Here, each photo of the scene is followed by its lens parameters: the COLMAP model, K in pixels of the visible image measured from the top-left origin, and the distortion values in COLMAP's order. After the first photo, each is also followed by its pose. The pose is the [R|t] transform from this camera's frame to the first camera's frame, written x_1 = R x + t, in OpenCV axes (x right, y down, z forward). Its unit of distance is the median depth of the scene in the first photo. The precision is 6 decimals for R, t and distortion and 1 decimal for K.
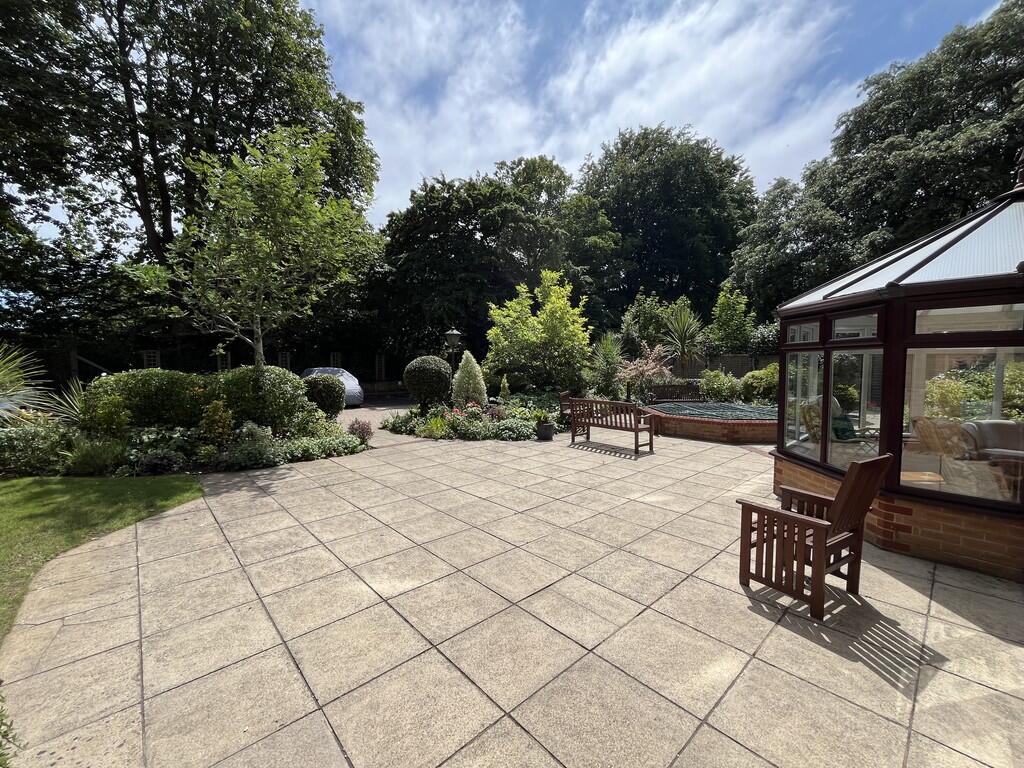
lens RADIAL K [[412.0, 0, 513.9], [0, 412.0, 386.0], [0, 0, 1]] dist [0.000619, 0.000237]
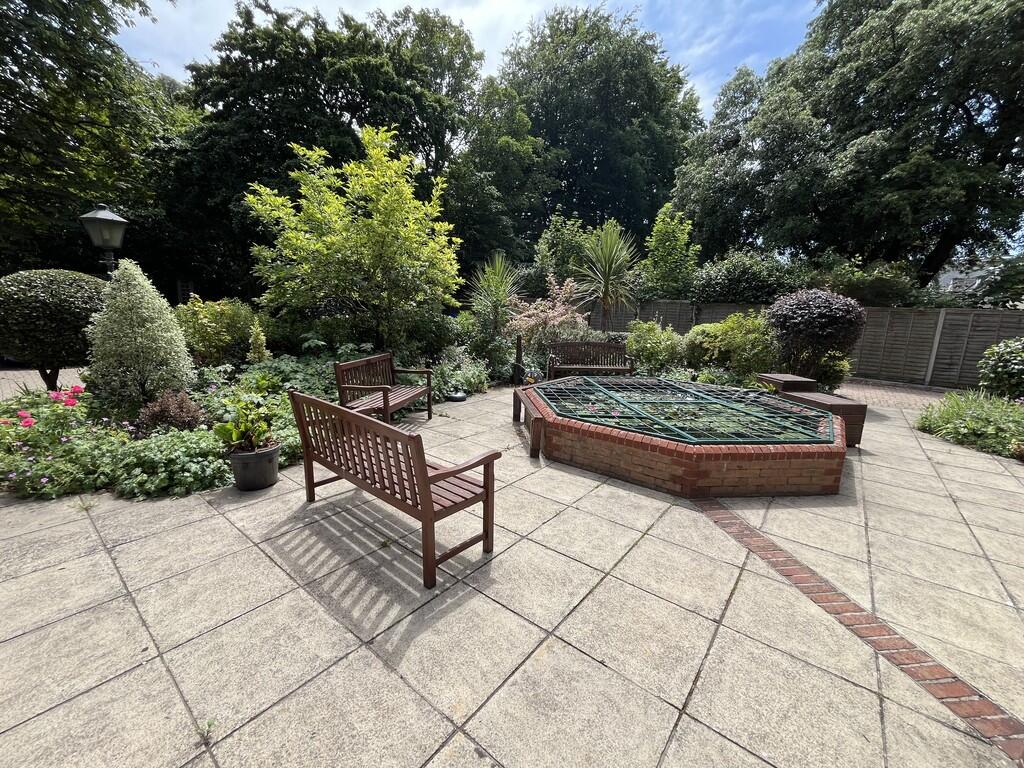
lens RADIAL K [[412.0, 0, 509.1], [0, 412.0, 384.8], [0, 0, 1]] dist [0.000619, 0.000237]
pose [[0.987971, 0.007854, 0.154442, 0.142490], [-0.028391, 0.990947, 0.131220, -0.015320], [-0.152013, -0.134026, 0.979249, 0.324310]]
